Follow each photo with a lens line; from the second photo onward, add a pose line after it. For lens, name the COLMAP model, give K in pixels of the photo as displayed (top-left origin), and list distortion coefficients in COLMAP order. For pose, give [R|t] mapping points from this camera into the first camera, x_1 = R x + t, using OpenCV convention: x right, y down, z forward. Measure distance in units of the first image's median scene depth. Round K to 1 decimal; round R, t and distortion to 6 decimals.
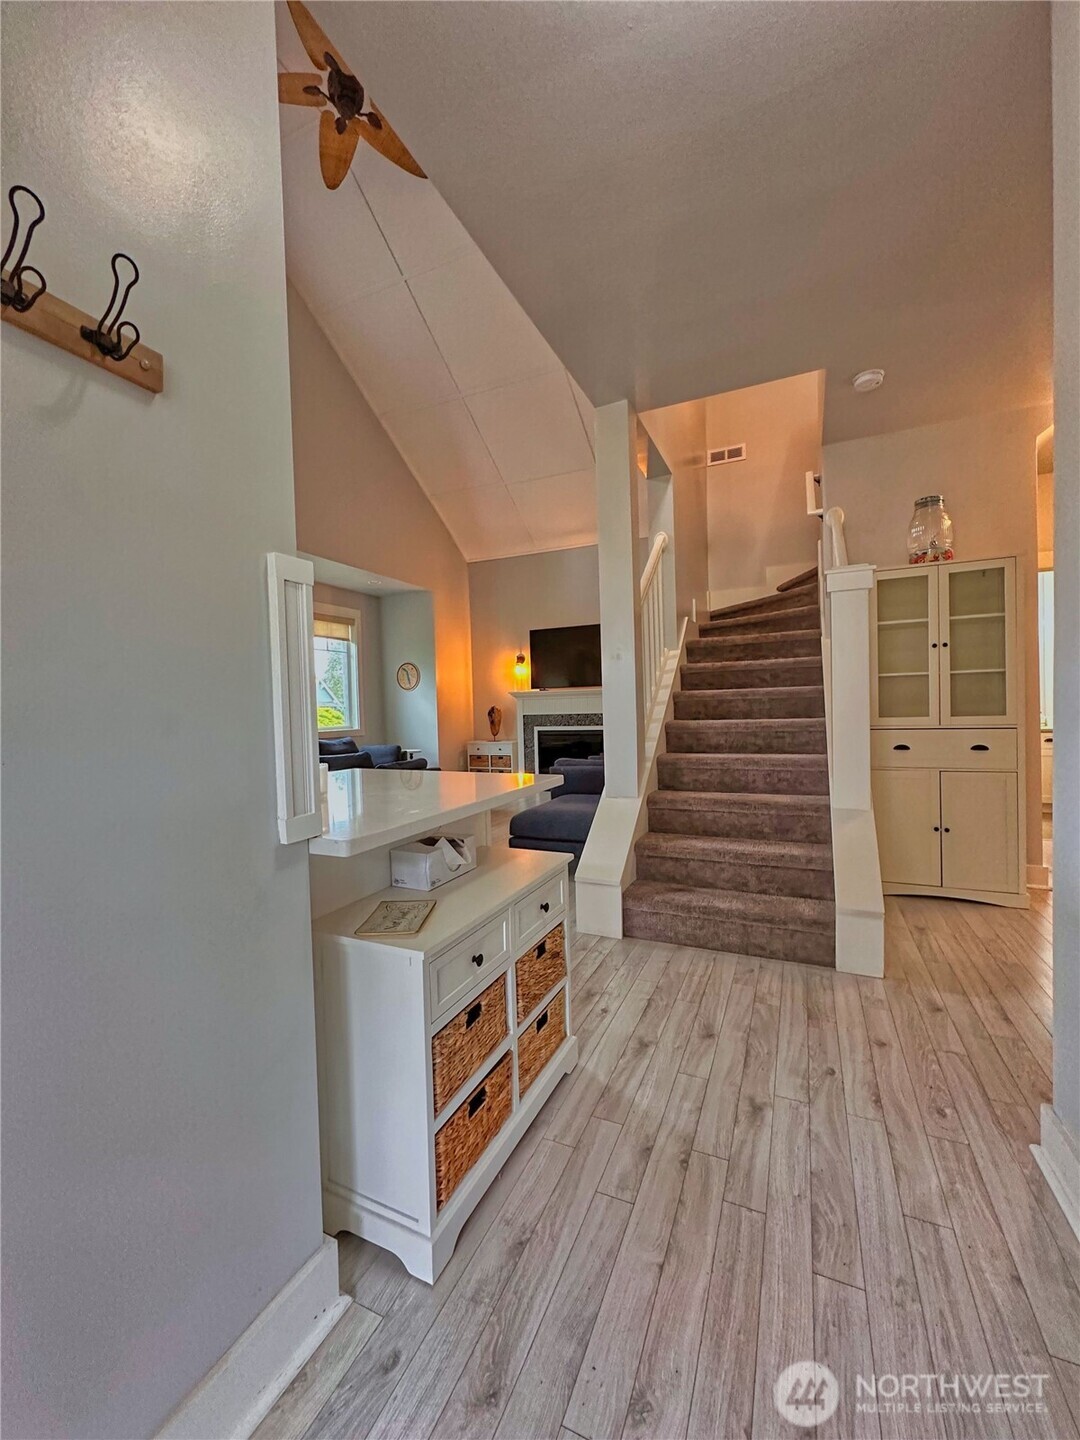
lens RADIAL K [[585.1, 0, 534.9], [0, 585.1, 715.9], [0, 0, 1]] dist [-0.004694, 0.001890]
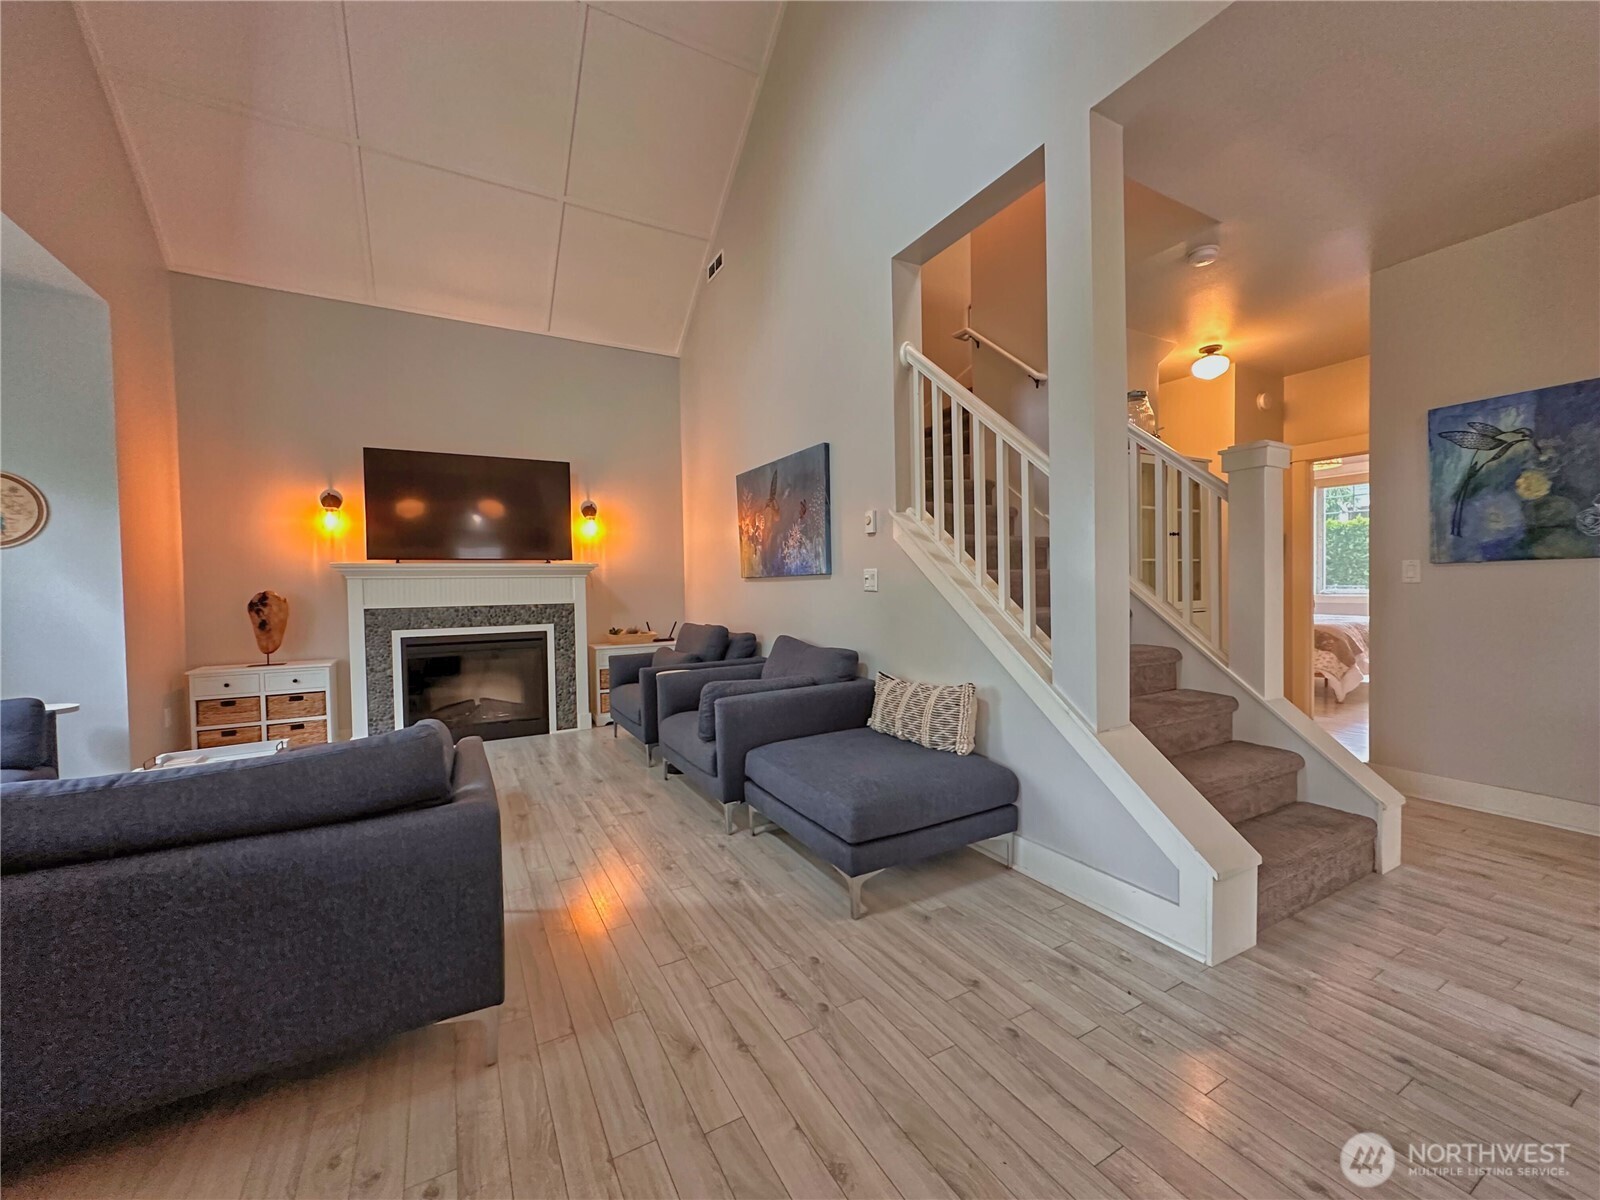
lens RADIAL K [[650.1, 0, 805.9], [0, 650.1, 595.0], [0, 0, 1]] dist [-0.004694, 0.001890]
pose [[0.583216, 0.005797, 0.812296, -0.250554], [0.014884, 0.999730, -0.017822, 0.002336], [-0.812181, 0.022484, 0.582973, 0.341770]]
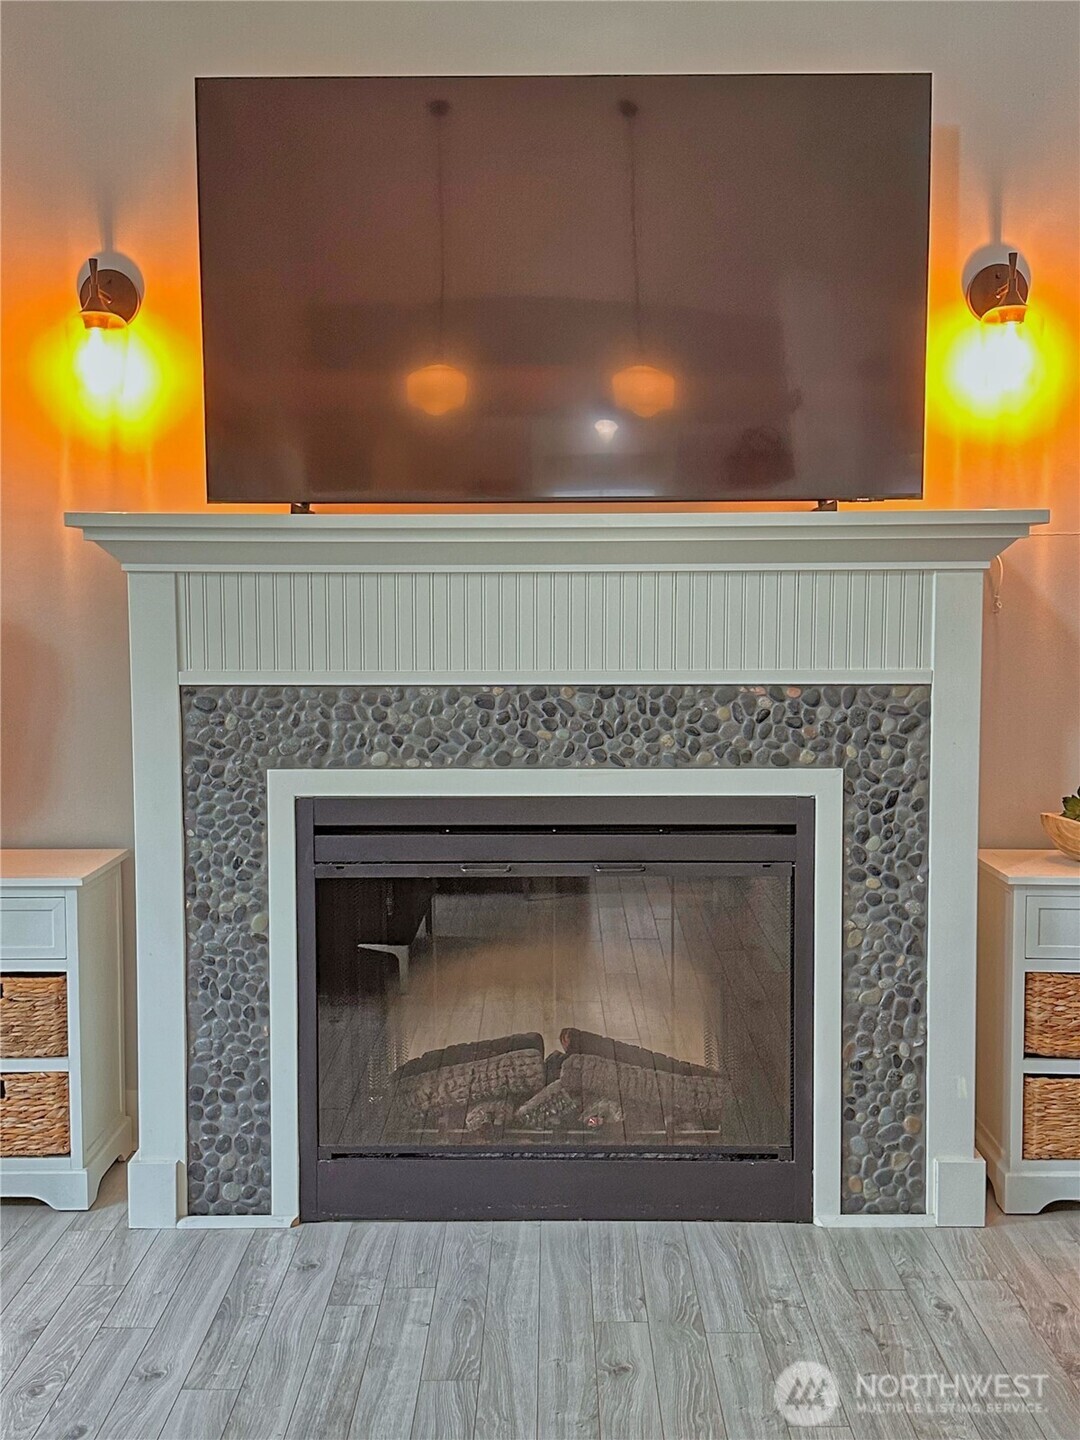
lens RADIAL K [[1527.6, 0, 536.8], [0, 1527.6, 728.9], [0, 0, 1]] dist [0.116299, 0.000000]
pose [[0.910717, -0.010765, 0.412891, -0.090903], [-0.016435, 0.997924, 0.062269, -0.014672], [-0.412704, -0.063495, 0.908649, 0.617331]]
